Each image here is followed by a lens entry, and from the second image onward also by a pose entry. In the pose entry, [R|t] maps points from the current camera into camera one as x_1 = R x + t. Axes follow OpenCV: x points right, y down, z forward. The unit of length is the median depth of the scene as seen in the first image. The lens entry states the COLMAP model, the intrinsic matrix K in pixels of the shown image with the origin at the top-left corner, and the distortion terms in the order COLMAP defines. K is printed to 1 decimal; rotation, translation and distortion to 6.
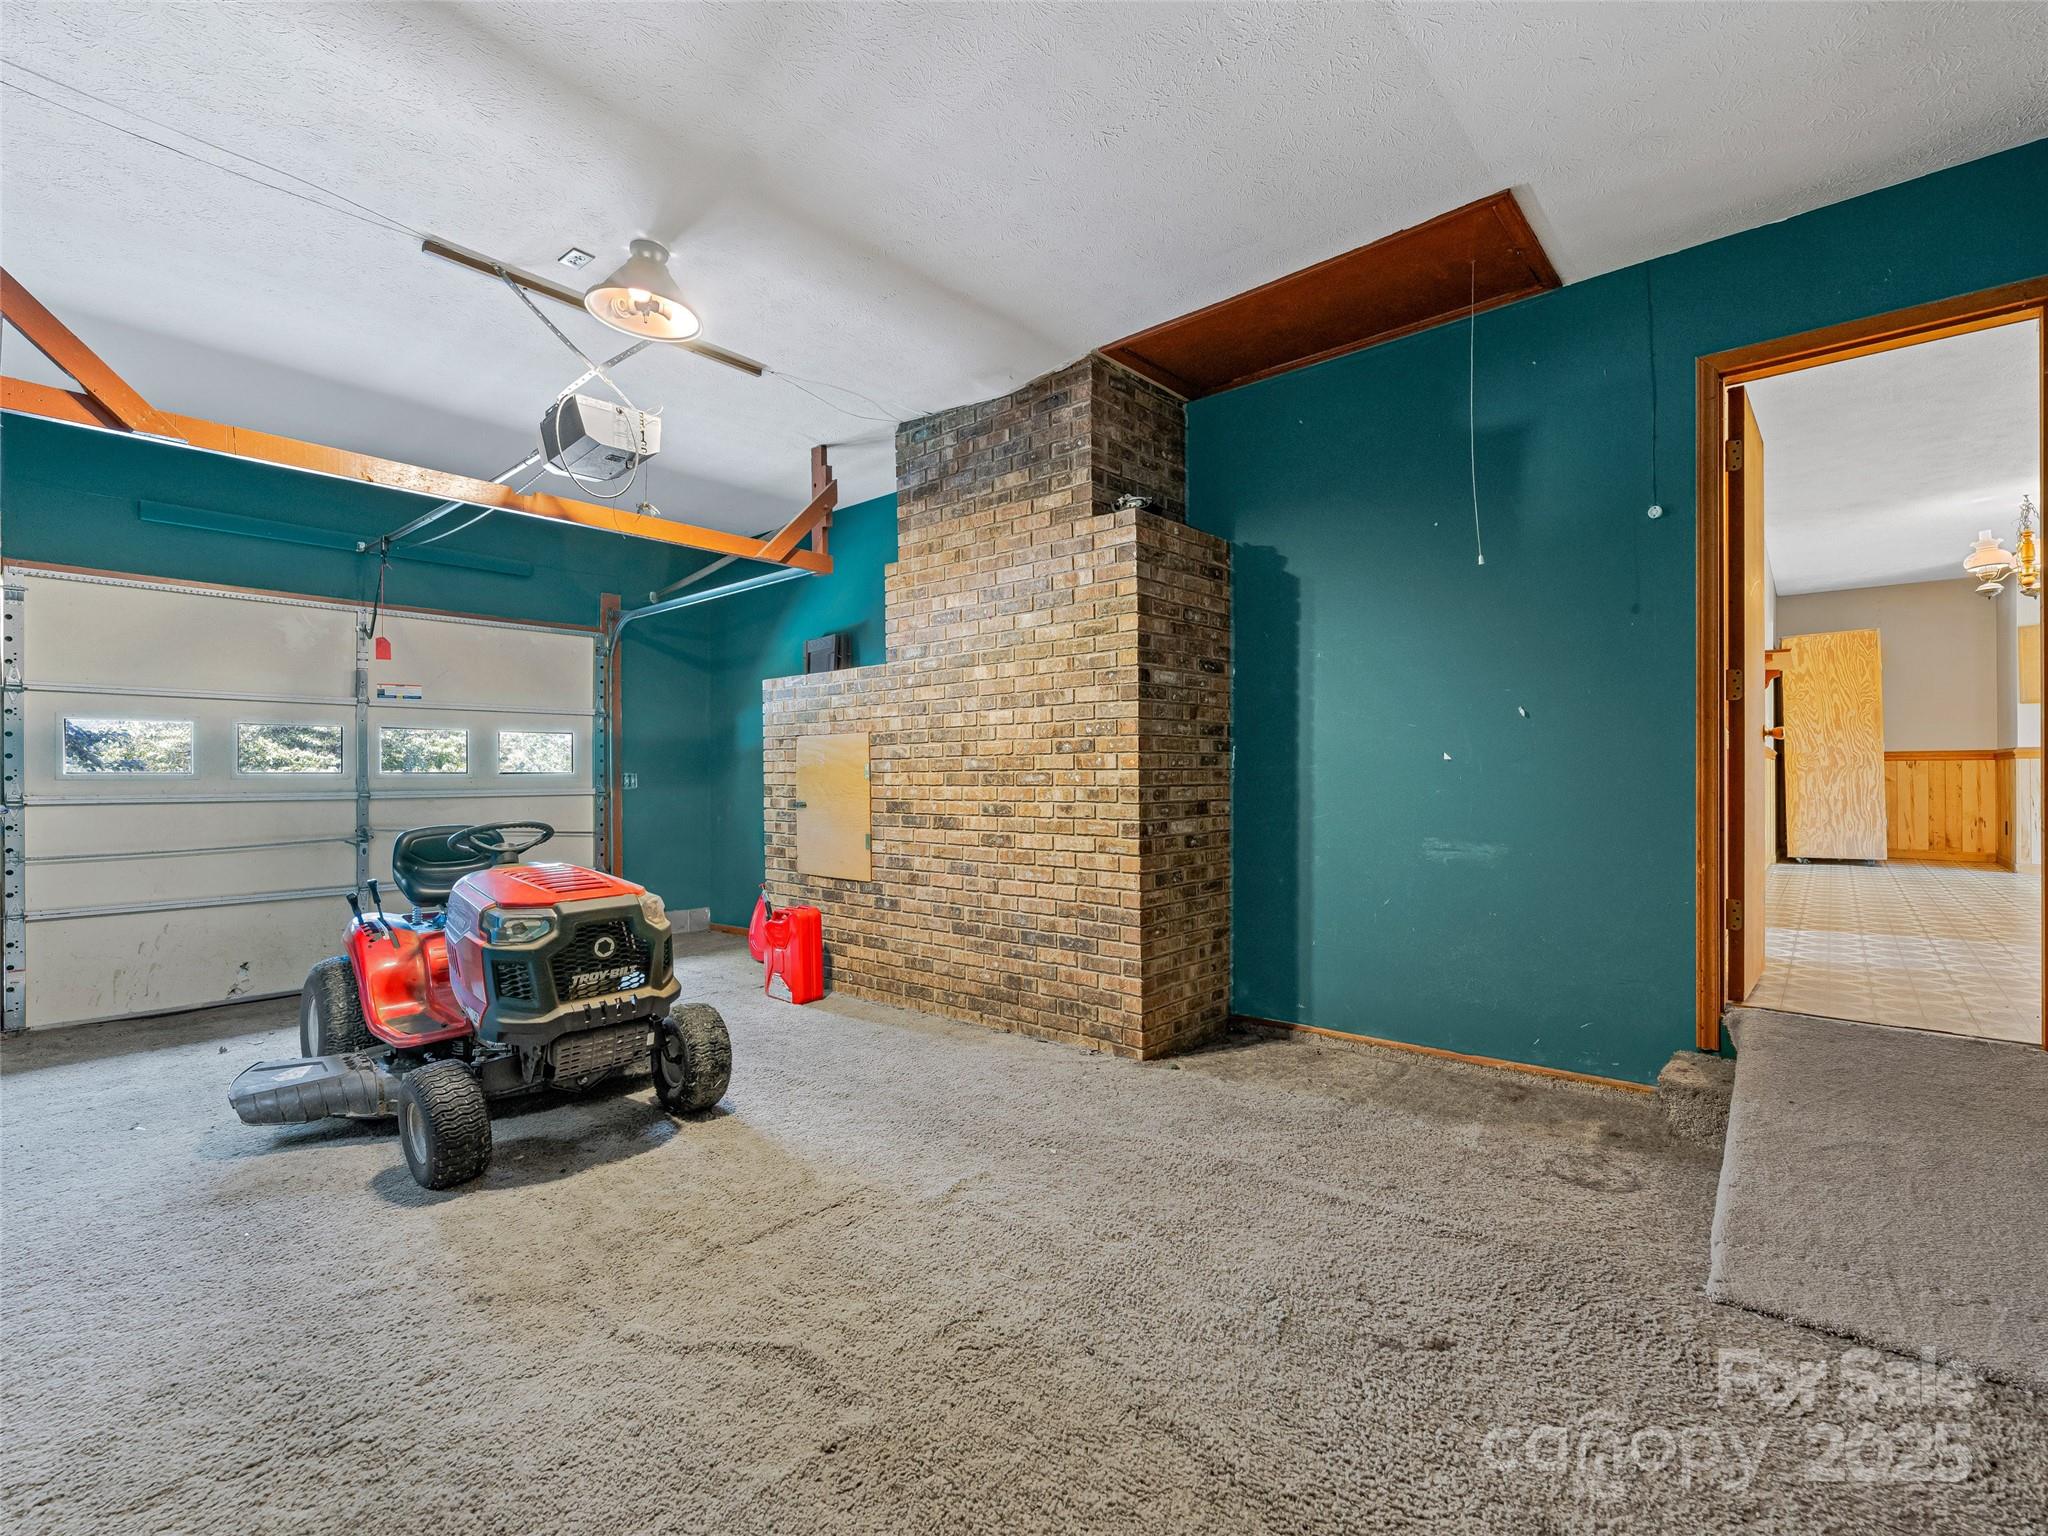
lens RADIAL K [[912.7, 0, 1022.3], [0, 912.7, 767.9], [0, 0, 1]] dist [-0.001439, 0.000236]
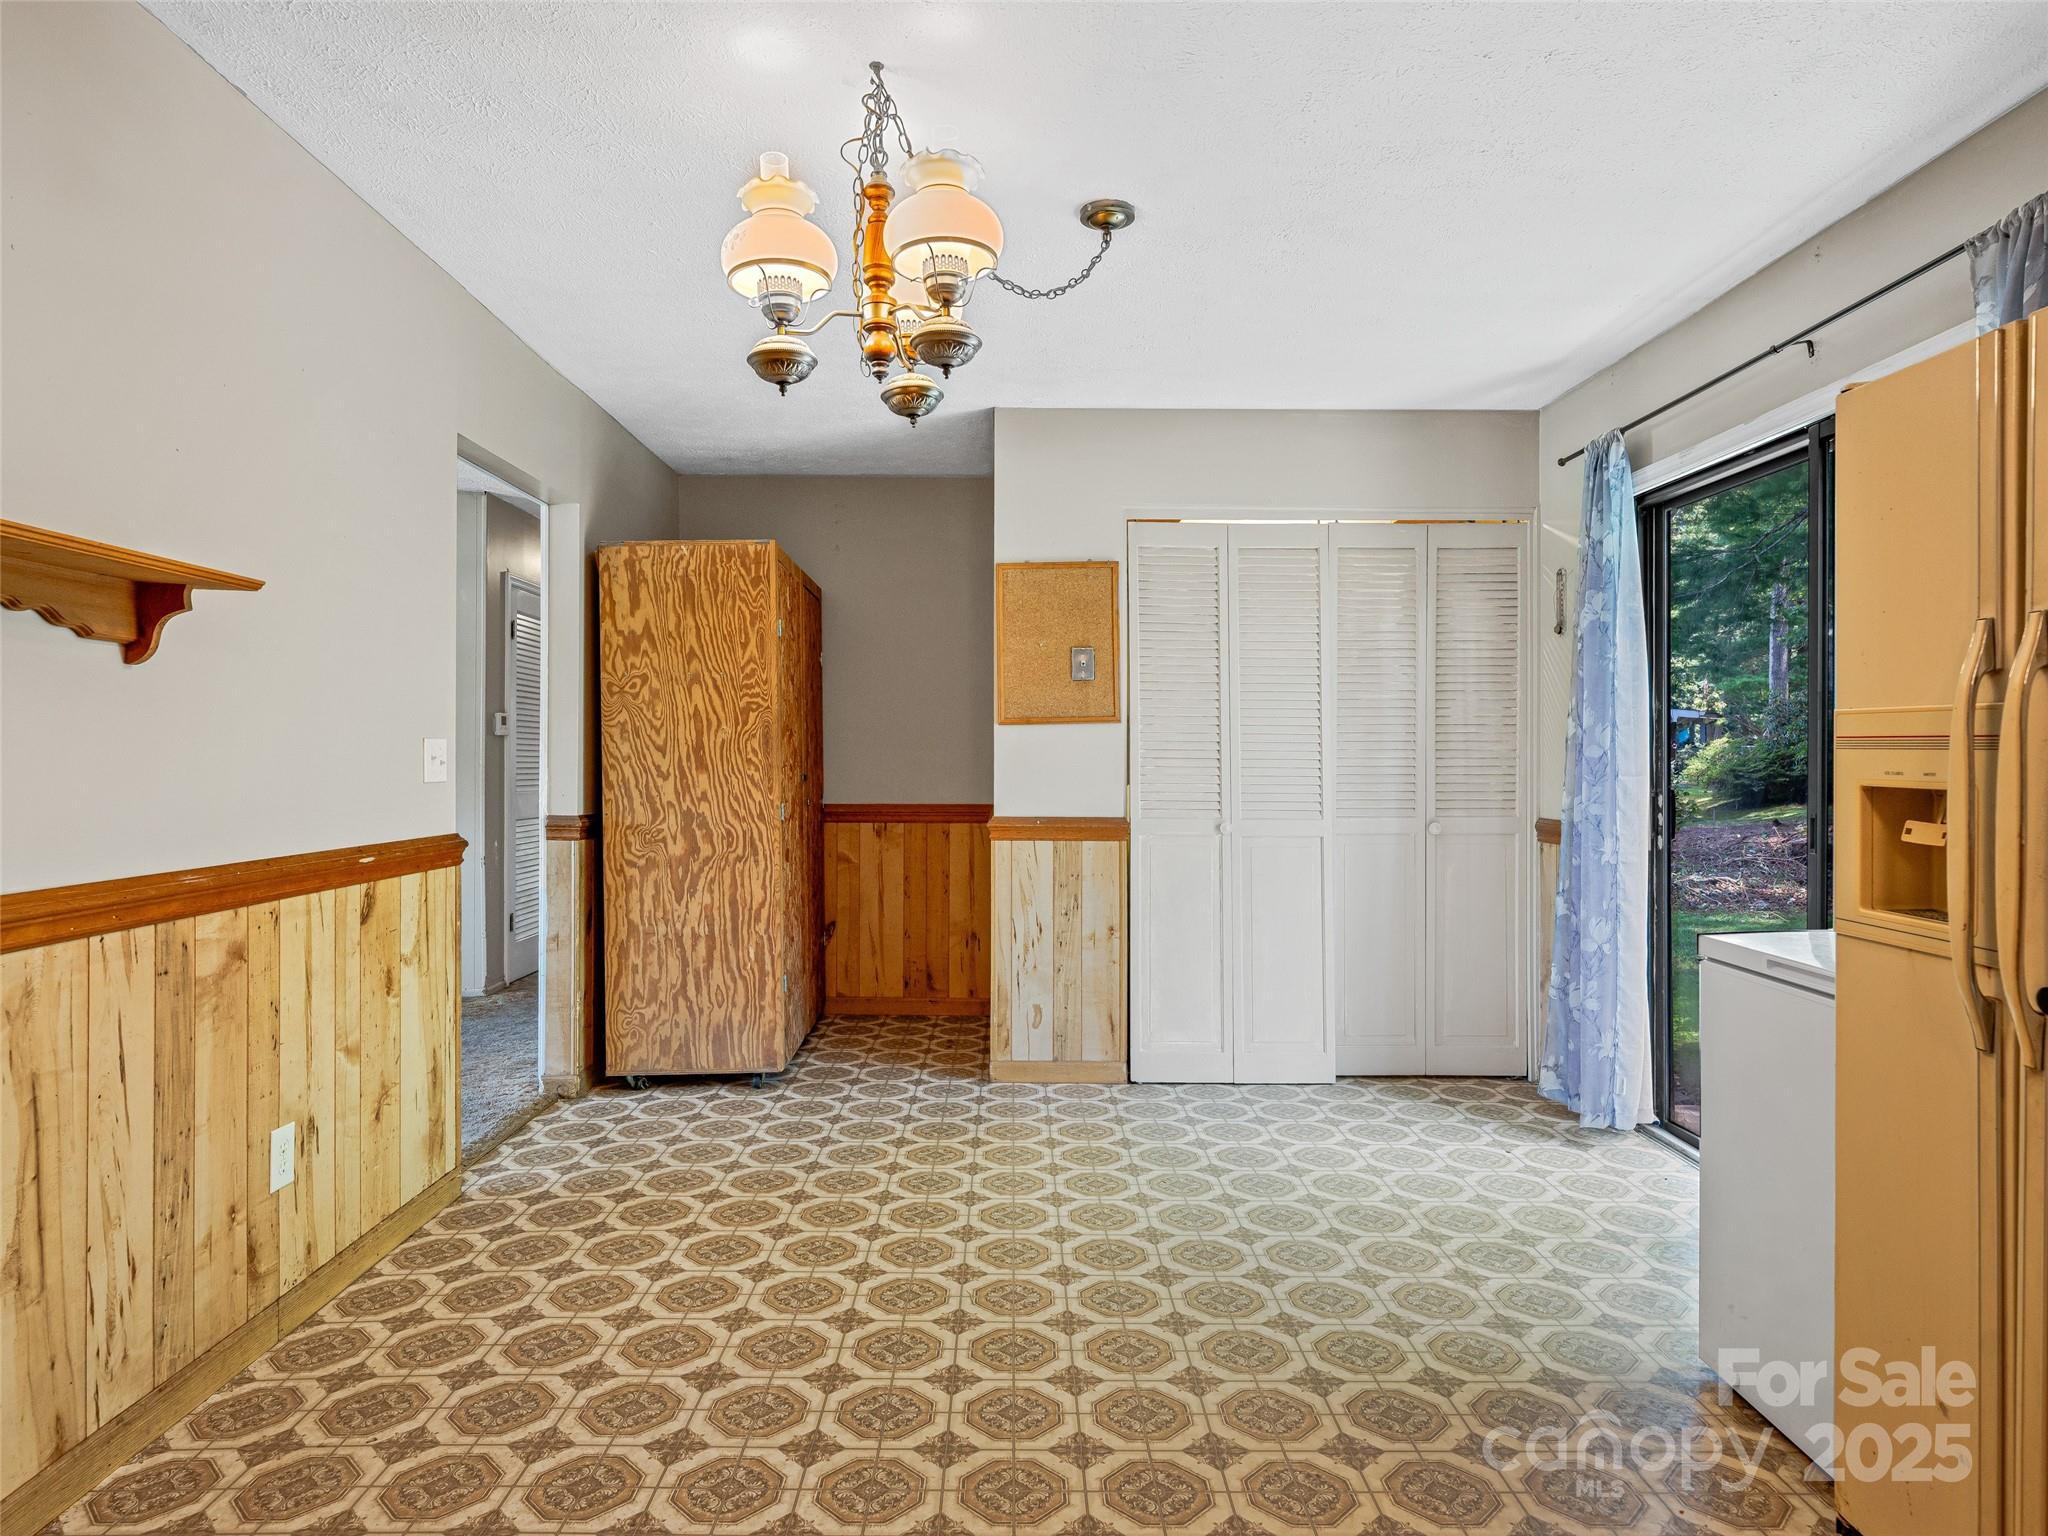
lens RADIAL K [[1164.8, 0, 1024.4], [0, 1164.8, 755.2], [0, 0, 1]] dist [-0.001851, -0.000444]
pose [[0.740486, 0.007417, 0.672031, 0.636597], [-0.007491, 0.999968, -0.002782, -0.048307], [-0.672030, -0.002974, 0.740518, 0.493162]]
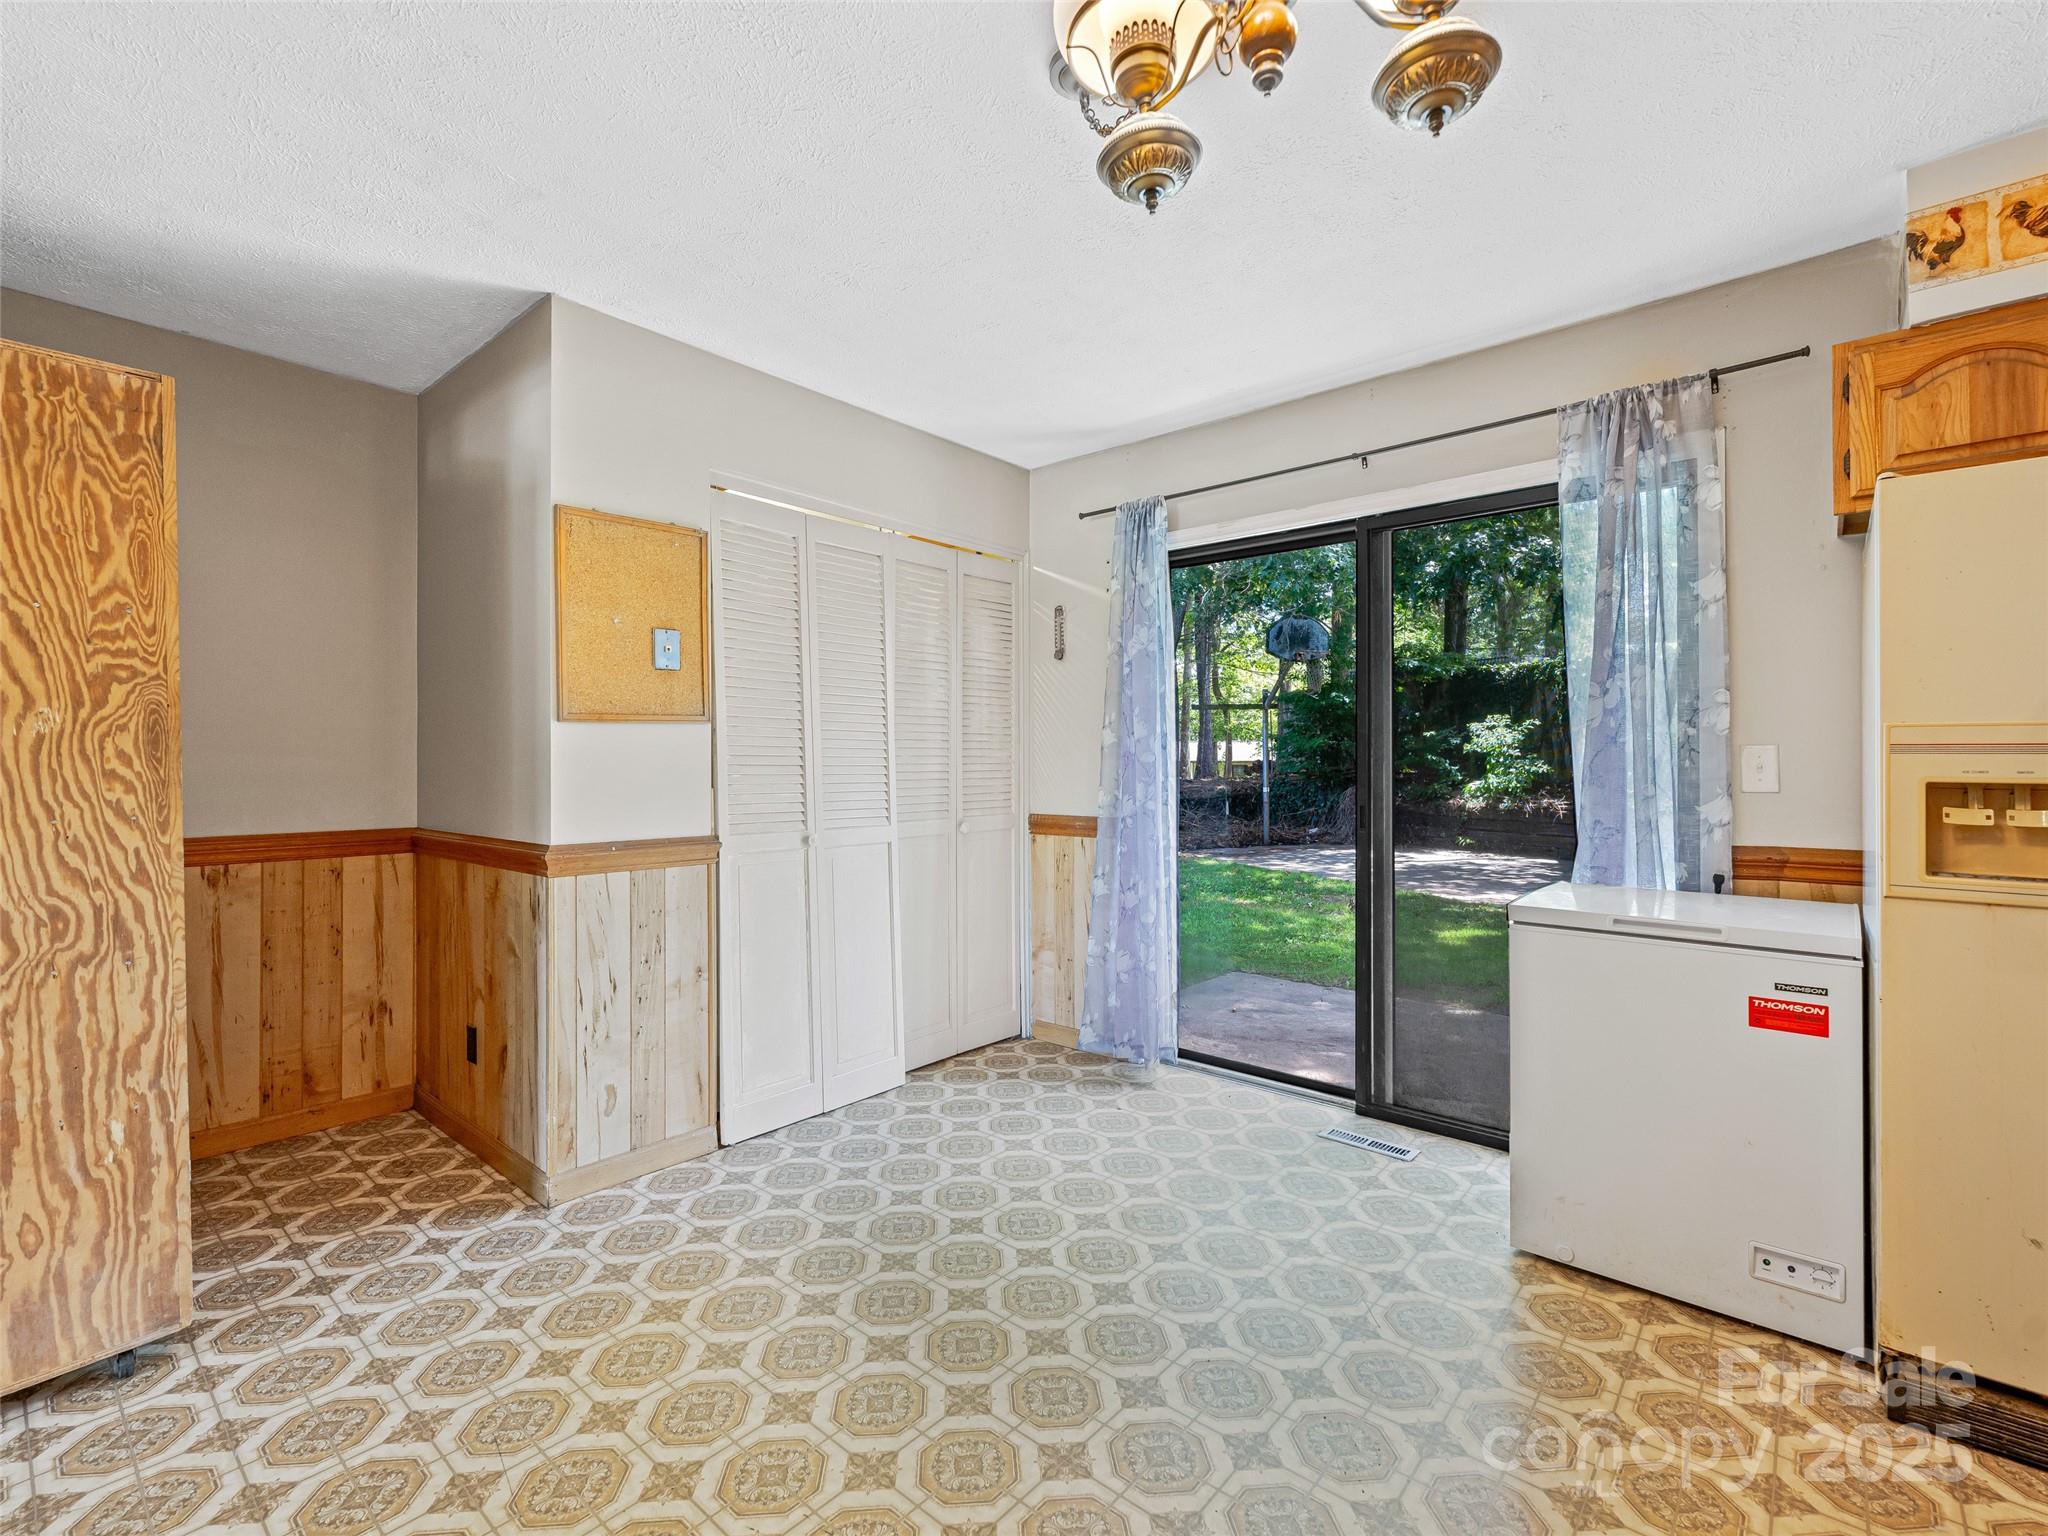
lens RADIAL K [[912.7, 0, 1011.5], [0, 912.7, 758.5], [0, 0, 1]] dist [-0.001439, 0.000236]
pose [[-0.007521, 0.010078, 0.999921, 0.676368], [0.000196, 0.999949, -0.010077, -0.047887], [-0.999972, 0.000120, -0.007522, 0.755142]]
